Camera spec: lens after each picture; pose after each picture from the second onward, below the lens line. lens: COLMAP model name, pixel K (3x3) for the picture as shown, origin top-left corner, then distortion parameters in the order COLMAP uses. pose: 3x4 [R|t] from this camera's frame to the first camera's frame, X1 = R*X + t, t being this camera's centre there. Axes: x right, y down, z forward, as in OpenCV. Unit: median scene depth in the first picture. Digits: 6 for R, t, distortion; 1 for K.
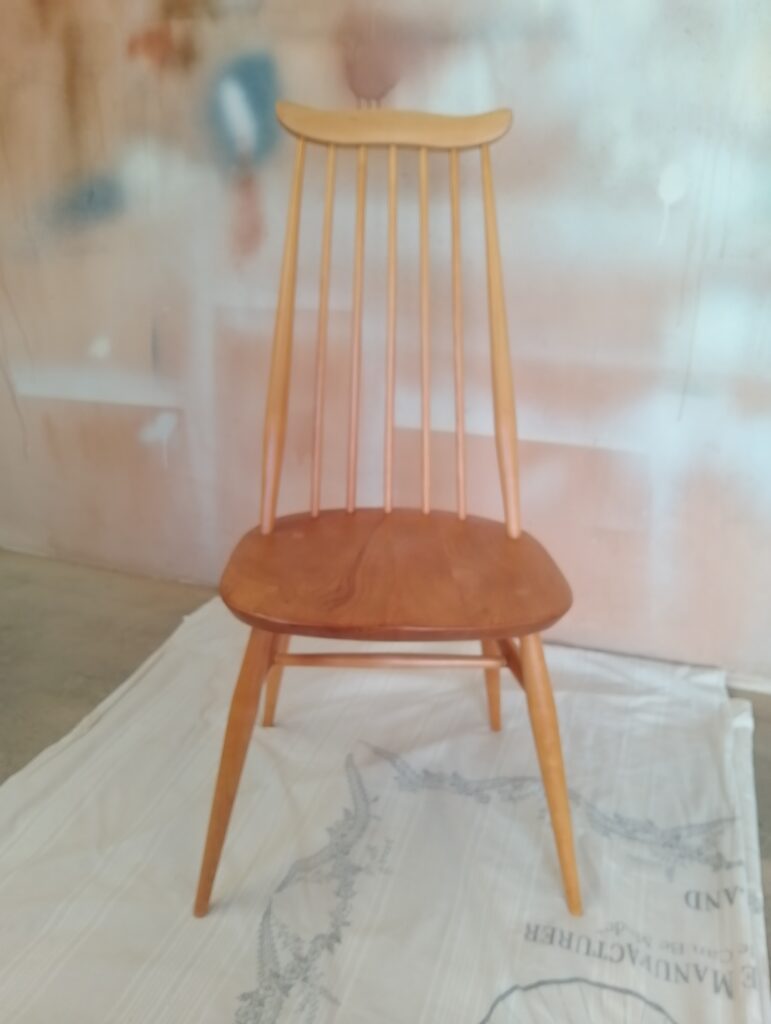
lens RADIAL K [[804.0, 0, 380.2], [0, 804.0, 514.7], [0, 0, 1]] dist [-0.013186, -0.052509]
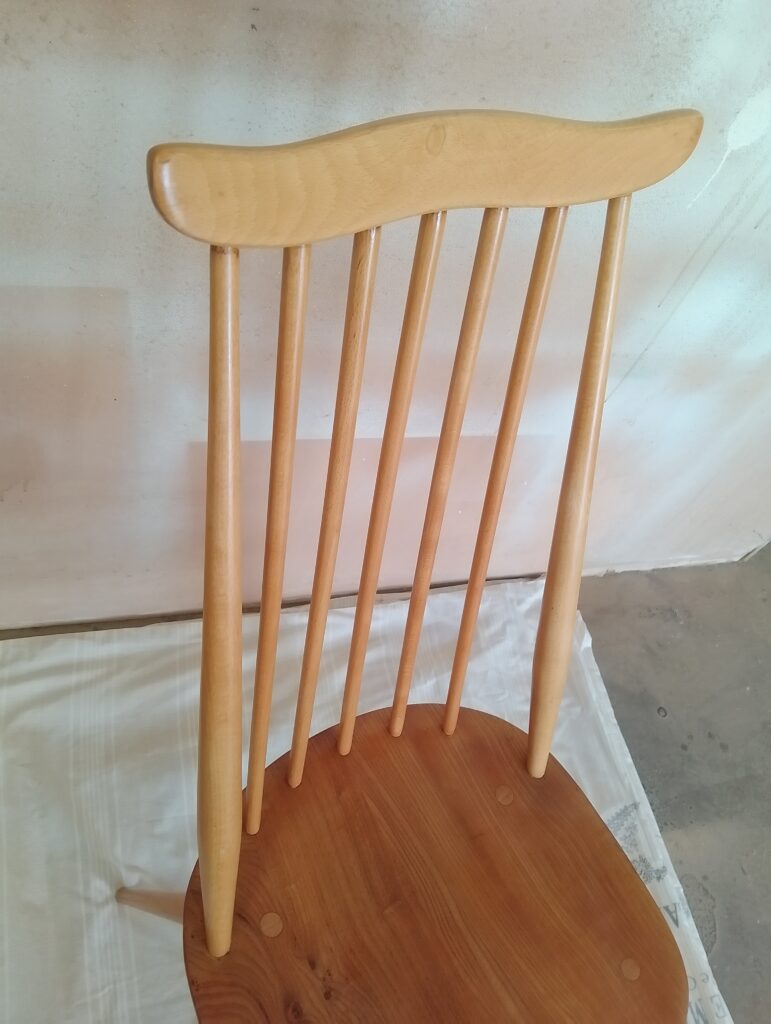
lens RADIAL K [[790.3, 0, 383.5], [0, 790.3, 511.8], [0, 0, 1]] dist [0.038786, -0.105954]
pose [[0.807055, -0.333489, 0.487285, -0.226563], [-0.045864, 0.787344, 0.614806, -0.579934], [-0.588692, -0.518531, 0.620135, 0.736964]]
